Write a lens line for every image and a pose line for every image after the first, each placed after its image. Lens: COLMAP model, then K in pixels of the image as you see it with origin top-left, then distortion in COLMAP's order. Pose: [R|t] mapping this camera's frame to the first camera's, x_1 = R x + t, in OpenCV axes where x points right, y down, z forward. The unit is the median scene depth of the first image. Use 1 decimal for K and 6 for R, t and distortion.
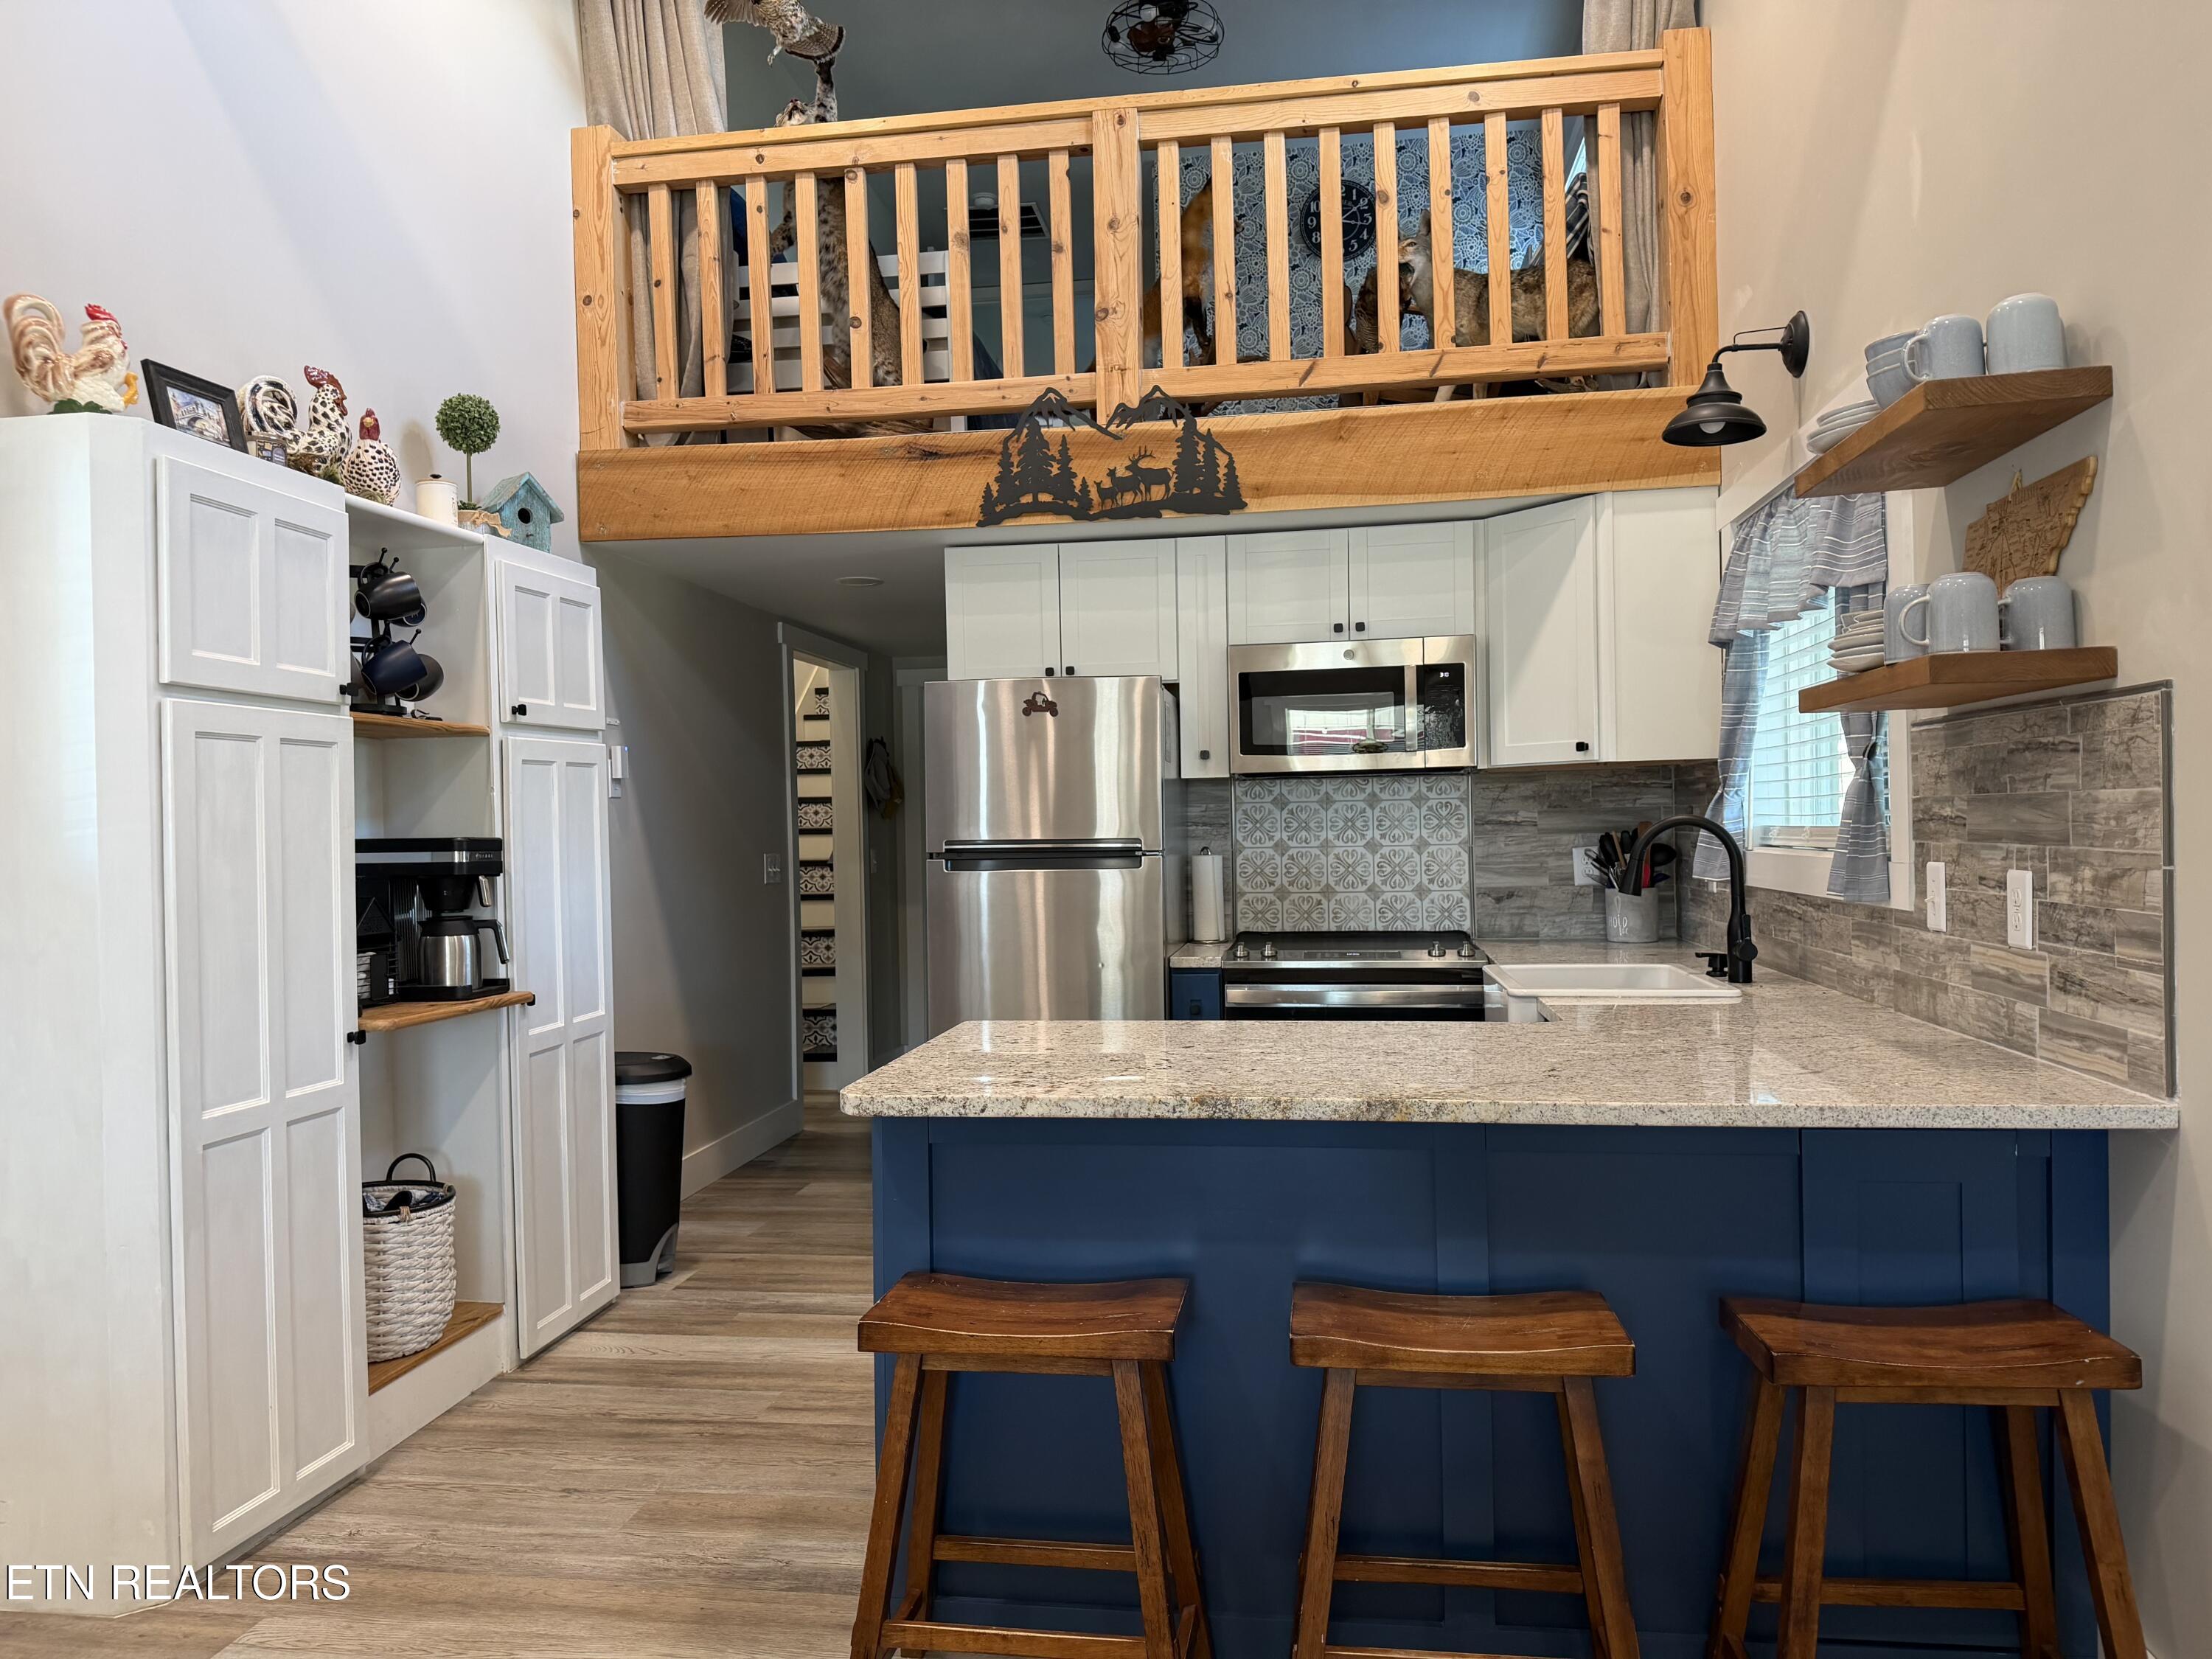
lens RADIAL K [[1548.0, 0, 1102.5], [0, 1548.0, 848.4], [0, 0, 1]] dist [0.005509, -0.018410]
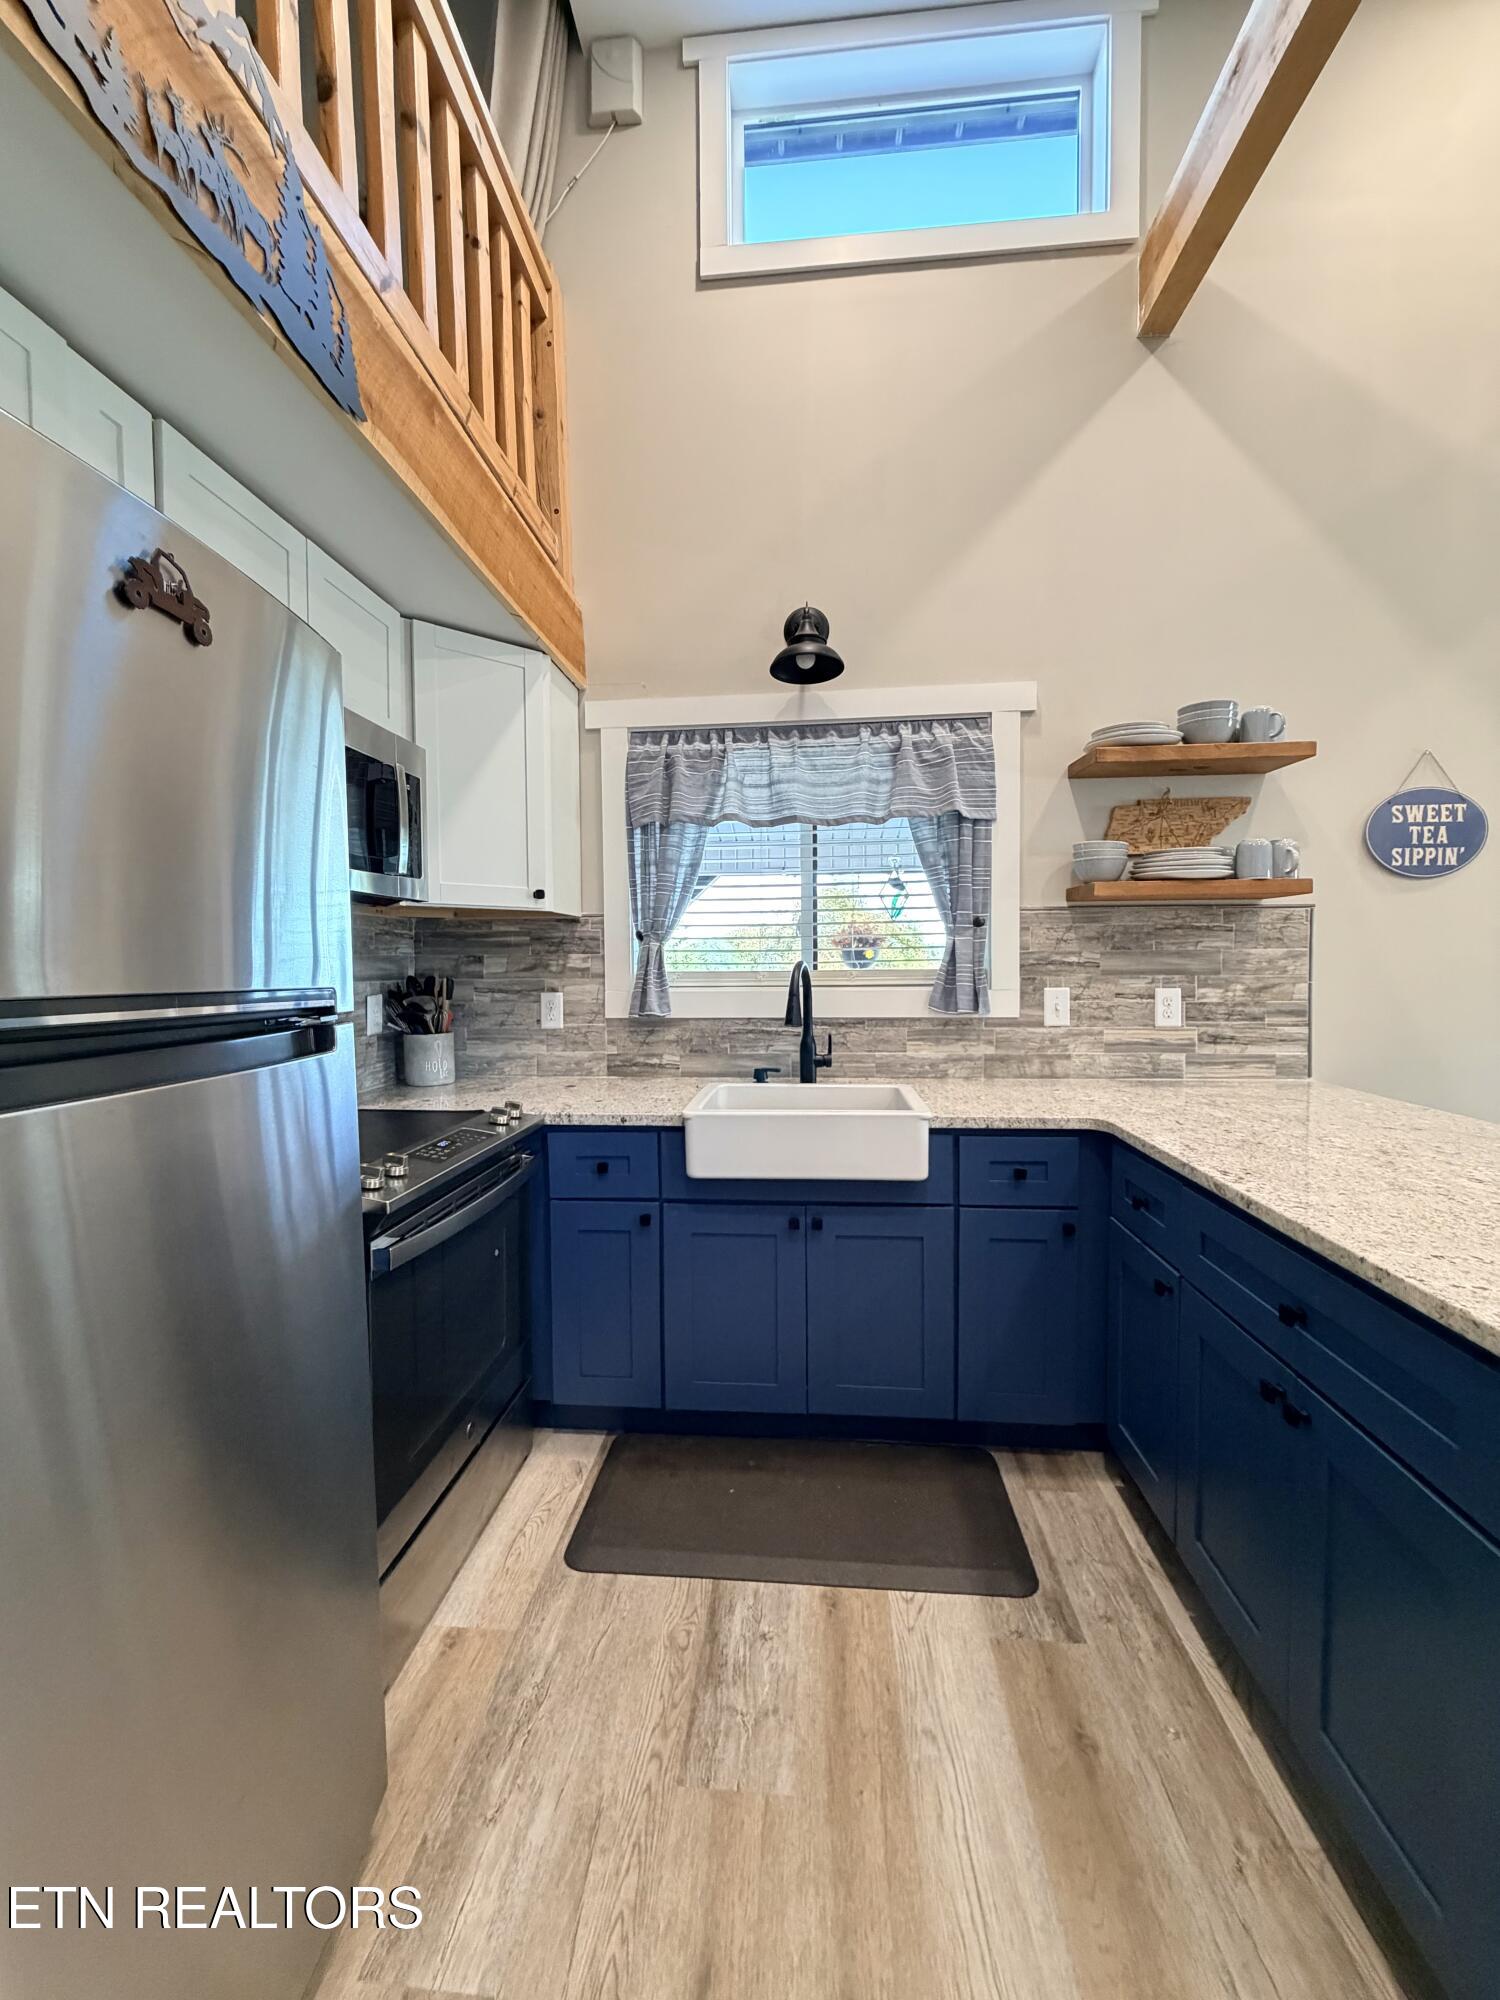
lens RADIAL K [[796.2, 0, 745.9], [0, 796.2, 992.5], [0, 0, 1]] dist [0.001981, -0.000253]
pose [[-0.061469, -0.013320, 0.998020, -0.214548], [0.024062, 0.999601, 0.014823, -0.004816], [-0.997819, 0.024926, -0.061124, 0.851416]]
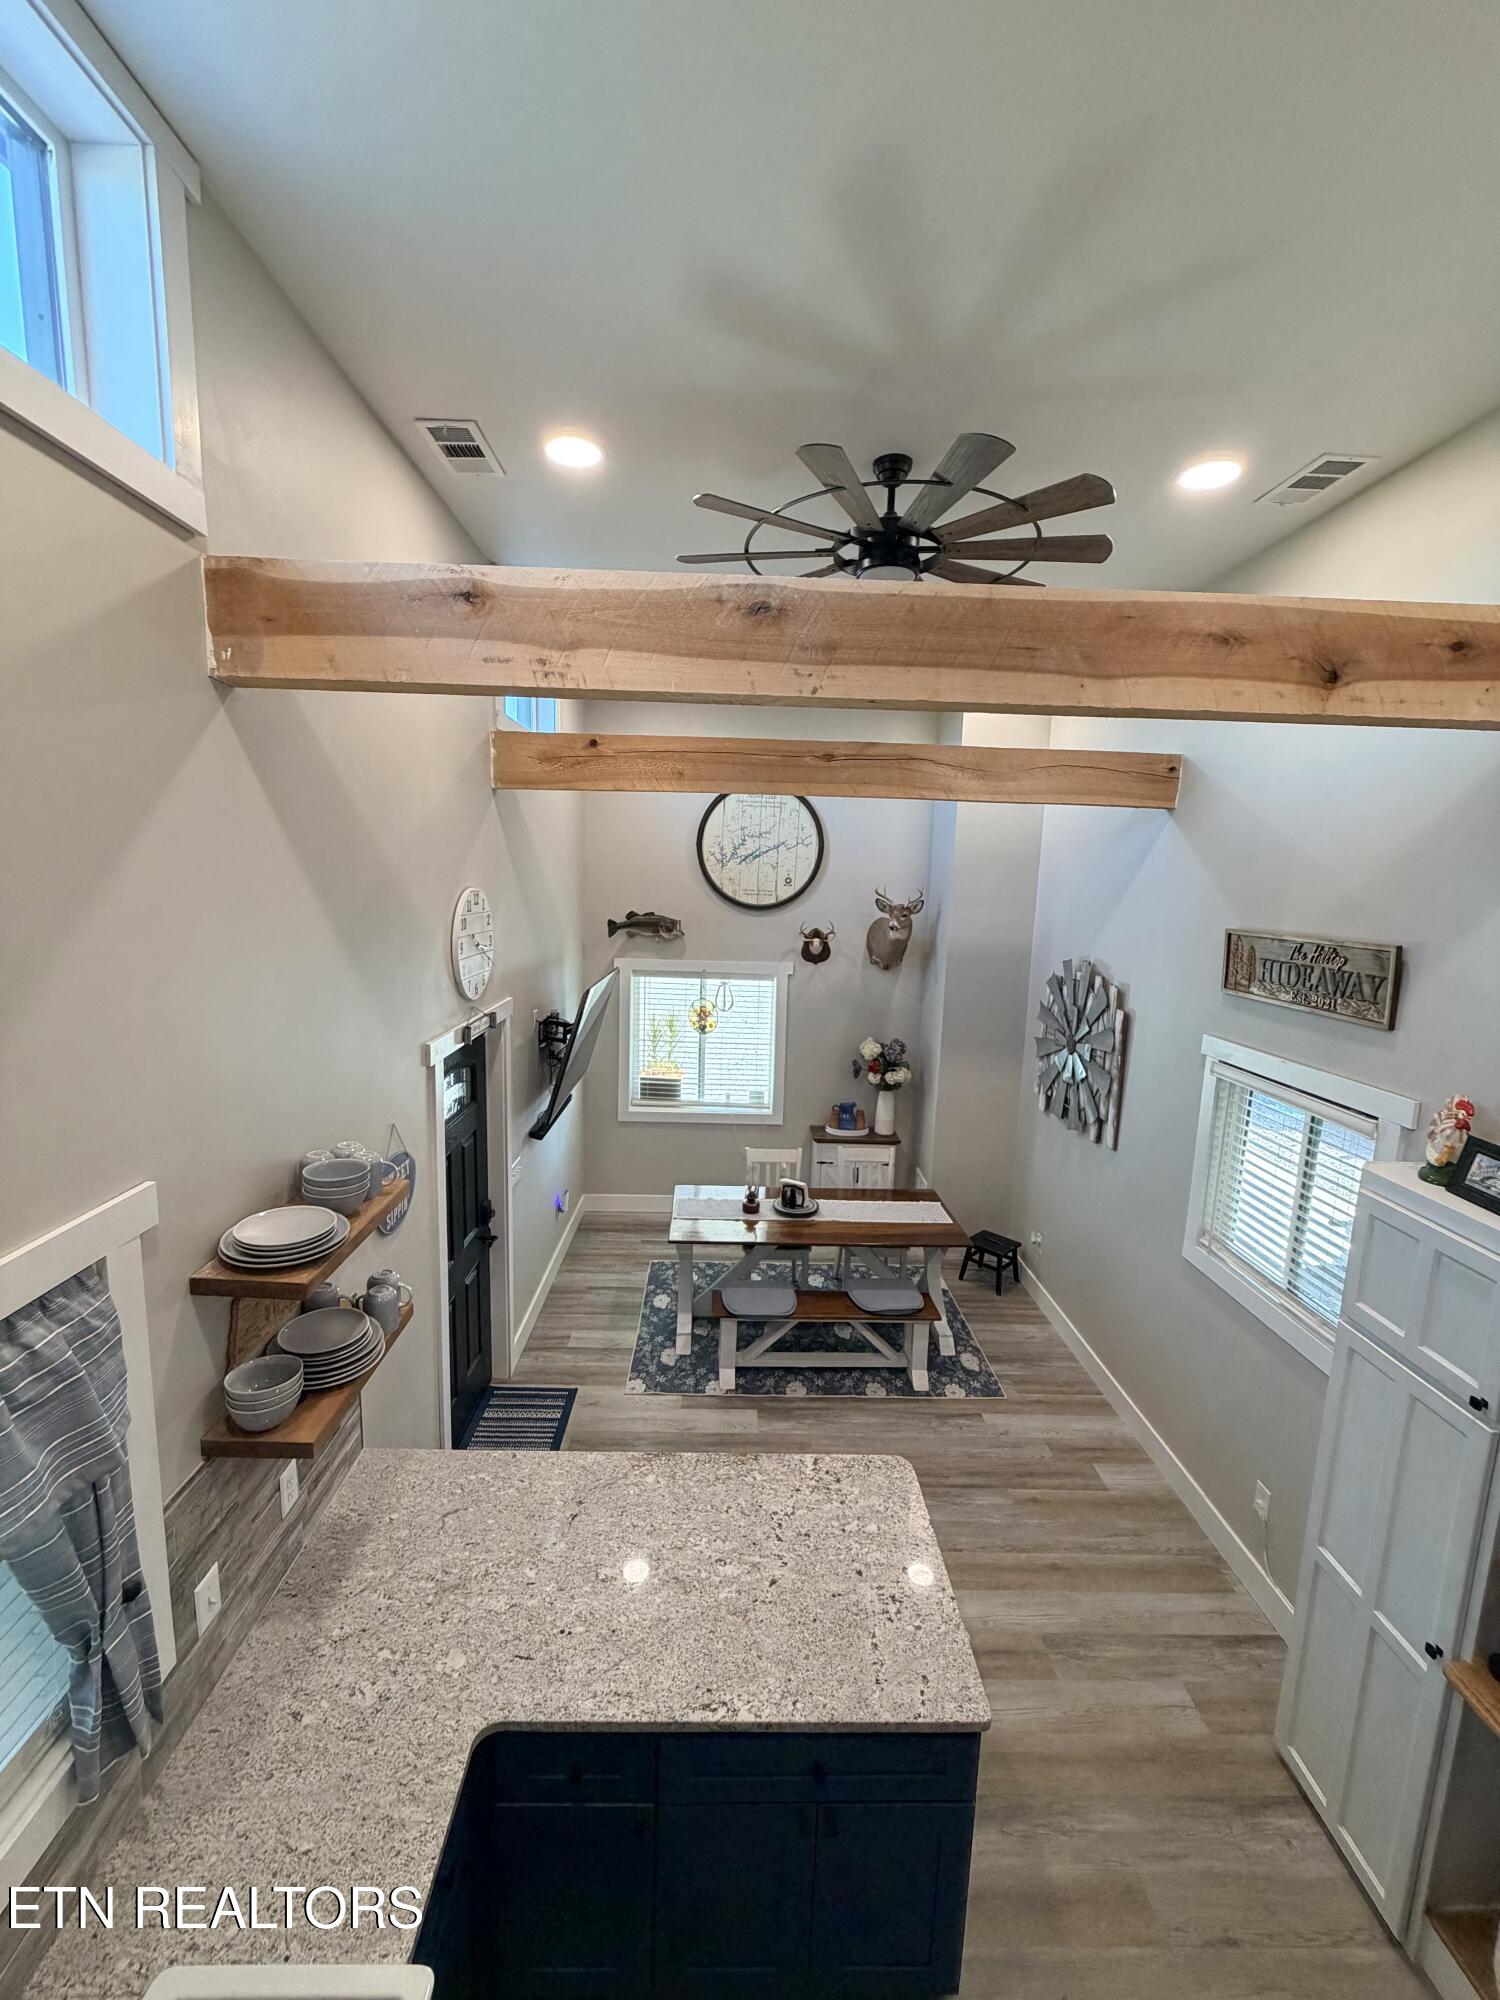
lens RADIAL K [[796.2, 0, 744.6], [0, 796.2, 999.8], [0, 0, 1]] dist [0.001981, -0.000253]
pose [[-0.985487, 0.019109, -0.168672, 0.124048], [-0.009582, 0.985797, 0.167667, -0.342512], [0.169480, 0.166850, -0.971307, 0.980856]]
